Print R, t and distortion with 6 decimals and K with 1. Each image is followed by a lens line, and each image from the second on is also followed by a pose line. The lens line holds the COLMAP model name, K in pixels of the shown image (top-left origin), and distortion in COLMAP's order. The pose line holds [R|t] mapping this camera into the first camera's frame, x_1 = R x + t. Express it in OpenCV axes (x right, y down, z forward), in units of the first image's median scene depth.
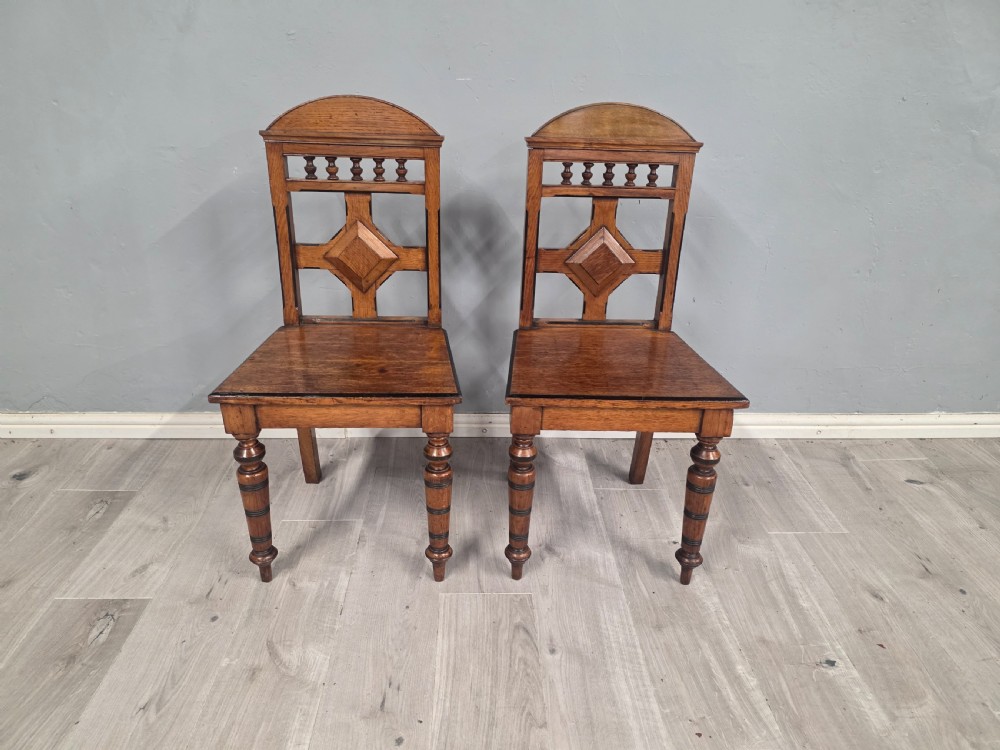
lens RADIAL K [[678.9, 0, 494.1], [0, 678.9, 370.7], [0, 0, 1]] dist [0.063335, -0.065857]
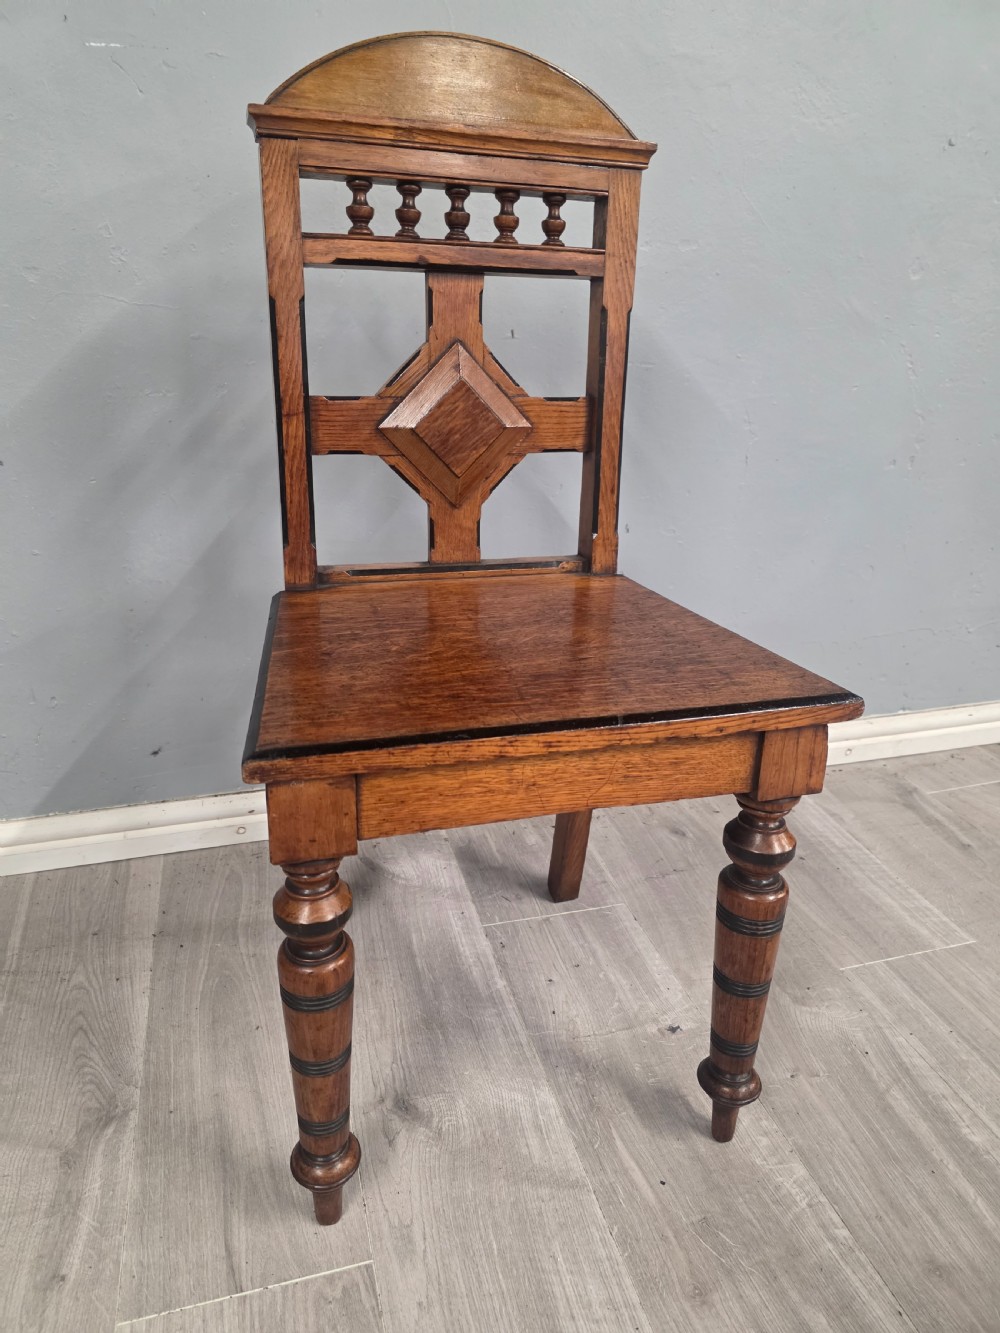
lens RADIAL K [[905.0, 0, 502.4], [0, 905.0, 655.1], [0, 0, 1]] dist [0.063335, -0.065857]
pose [[0.968375, -0.089635, 0.232841, 0.034803], [0.101958, 0.993926, -0.041414, 0.015799], [-0.227715, 0.063844, 0.971633, 0.441566]]
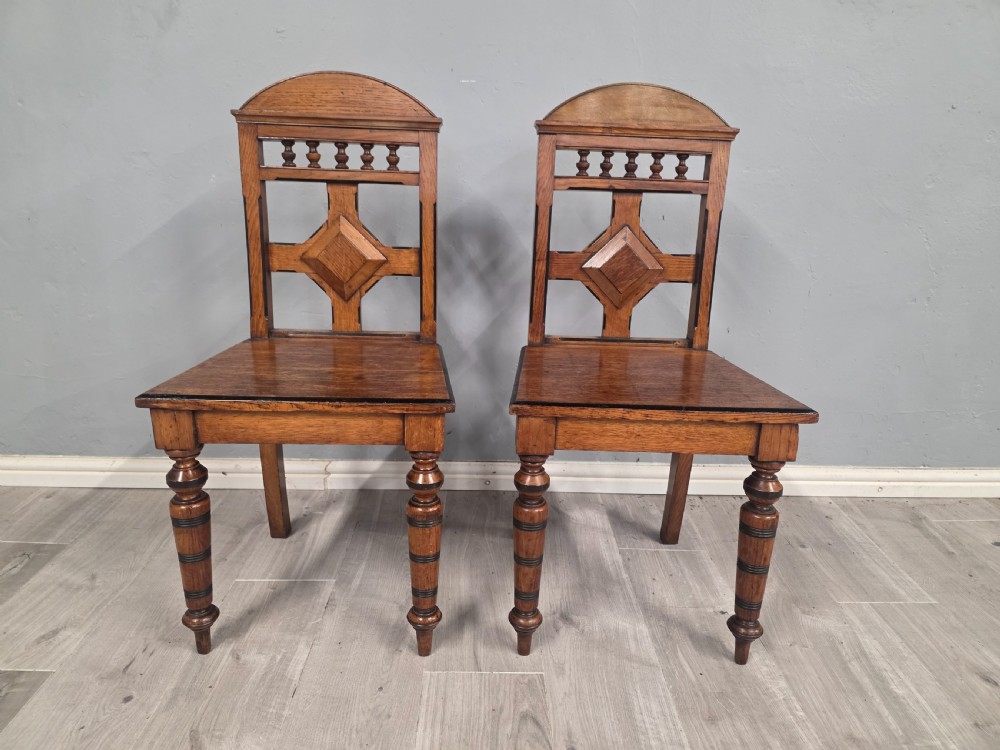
lens RADIAL K [[678.9, 0, 498.1], [0, 678.9, 365.4], [0, 0, 1]] dist [0.063335, -0.065857]
pose [[0.999913, 0.007138, -0.011079, 0.009680], [-0.008727, 0.988530, -0.150770, 0.095755], [0.009876, 0.150853, 0.988507, 0.173339]]
